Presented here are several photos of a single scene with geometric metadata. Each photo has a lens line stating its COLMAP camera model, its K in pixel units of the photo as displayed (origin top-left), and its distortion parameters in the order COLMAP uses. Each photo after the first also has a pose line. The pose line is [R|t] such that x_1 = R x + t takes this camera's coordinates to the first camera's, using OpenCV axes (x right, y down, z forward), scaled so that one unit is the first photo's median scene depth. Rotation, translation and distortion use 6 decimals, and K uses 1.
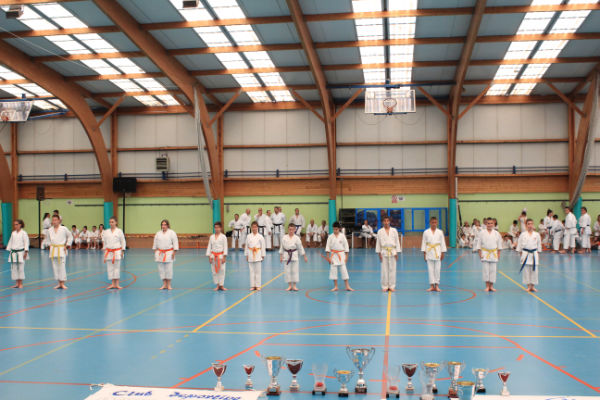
lens RADIAL K [[659.2, 0, 303.4], [0, 659.2, 196.5], [0, 0, 1]] dist [-0.086566, 0.000000]
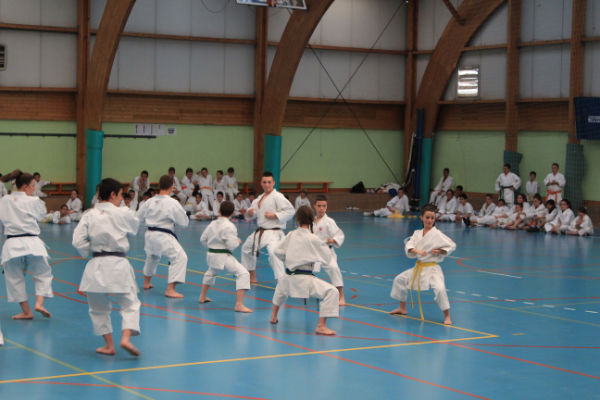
lens RADIAL K [[1252.9, 0, 297.6], [0, 1252.9, 184.4], [0, 0, 1]] dist [0.066450, 0.000000]
pose [[0.751083, -0.002840, 0.660202, -1.732905], [-0.029460, 0.998851, 0.037812, 0.018684], [-0.659551, -0.047849, 0.750136, 0.249860]]
